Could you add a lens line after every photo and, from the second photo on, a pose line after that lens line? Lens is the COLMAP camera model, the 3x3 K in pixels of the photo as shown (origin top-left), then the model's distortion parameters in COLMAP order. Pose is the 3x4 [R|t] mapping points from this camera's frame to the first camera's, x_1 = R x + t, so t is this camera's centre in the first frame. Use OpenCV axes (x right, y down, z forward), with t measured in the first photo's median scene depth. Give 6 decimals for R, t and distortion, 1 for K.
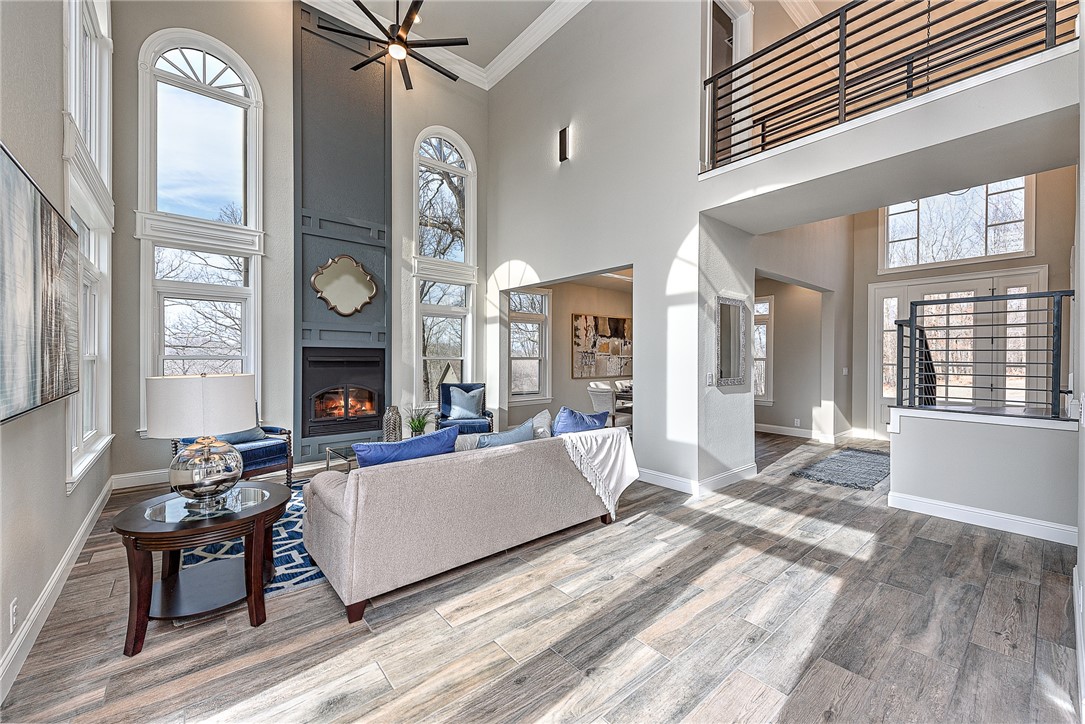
lens RADIAL K [[422.3, 0, 542.5], [0, 422.3, 362.0], [0, 0, 1]] dist [0.019204, -0.006717]
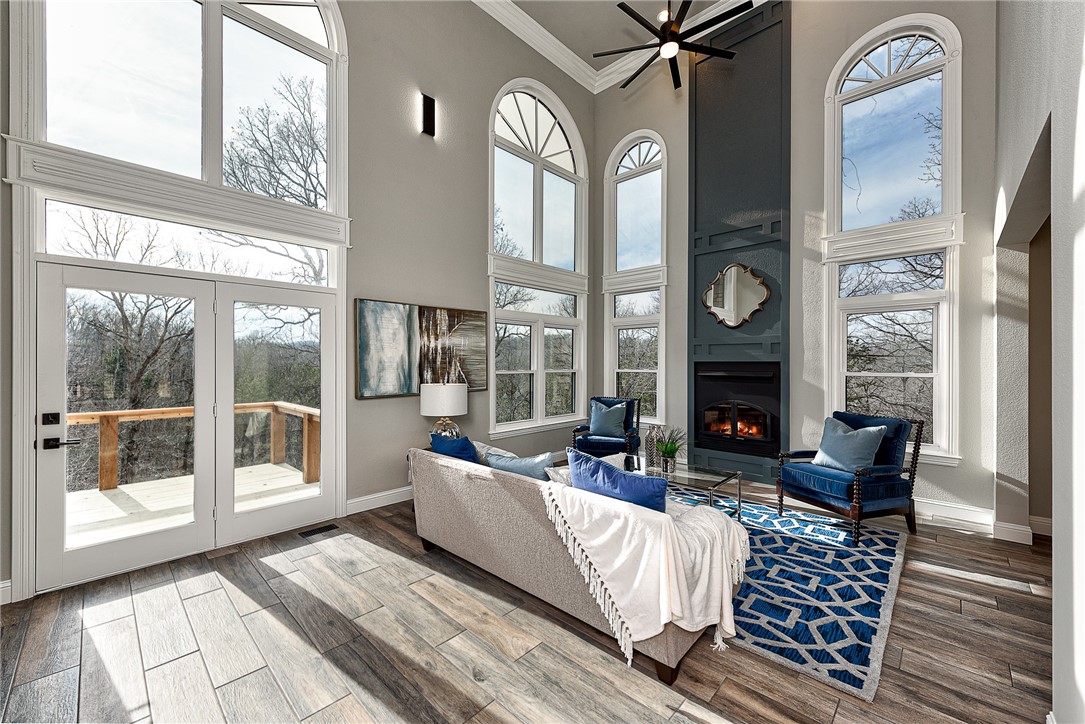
lens RADIAL K [[427.1, 0, 542.5], [0, 427.1, 362.0], [0, 0, 1]] dist [0.033073, 0.000005]
pose [[0.124185, -0.007939, -0.992227, 0.398600], [-0.018157, 0.999782, -0.010272, -0.015509], [0.992093, 0.019292, 0.124014, 0.431059]]
